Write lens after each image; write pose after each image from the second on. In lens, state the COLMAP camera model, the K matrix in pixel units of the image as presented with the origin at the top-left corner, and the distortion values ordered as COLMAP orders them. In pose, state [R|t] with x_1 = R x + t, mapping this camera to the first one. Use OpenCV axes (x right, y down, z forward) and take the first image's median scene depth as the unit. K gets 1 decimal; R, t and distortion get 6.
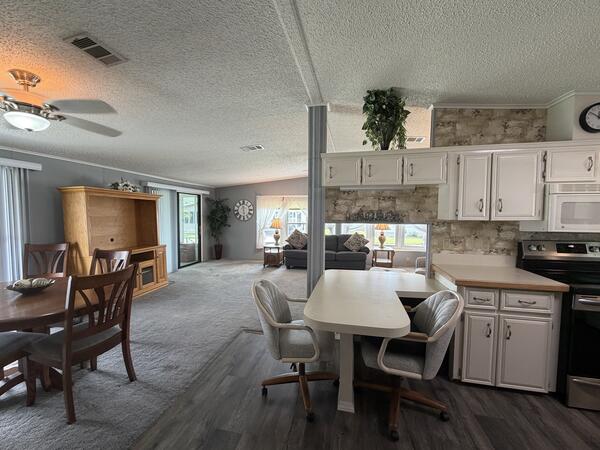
lens RADIAL K [[240.5, 0, 298.0], [0, 240.5, 224.8], [0, 0, 1]] dist [-0.000776, -0.000144]
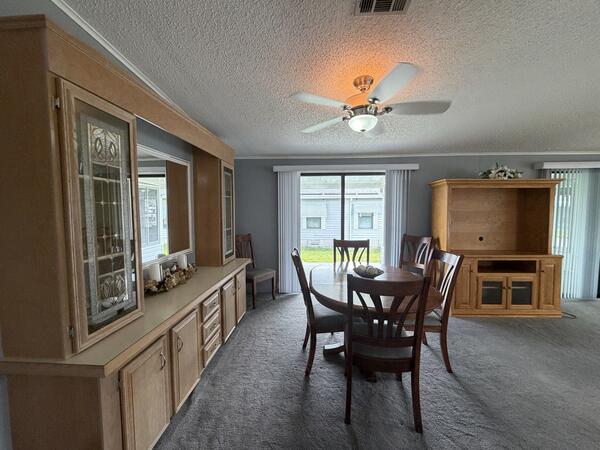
lens RADIAL K [[246.2, 0, 301.3], [0, 246.2, 226.6], [0, 0, 1]] dist [0.000008, 0.000130]
pose [[0.158175, 0.065309, -0.985249, -0.016304], [-0.039838, 0.997420, 0.059720, -0.007104], [0.986607, 0.029804, 0.160369, 0.243223]]
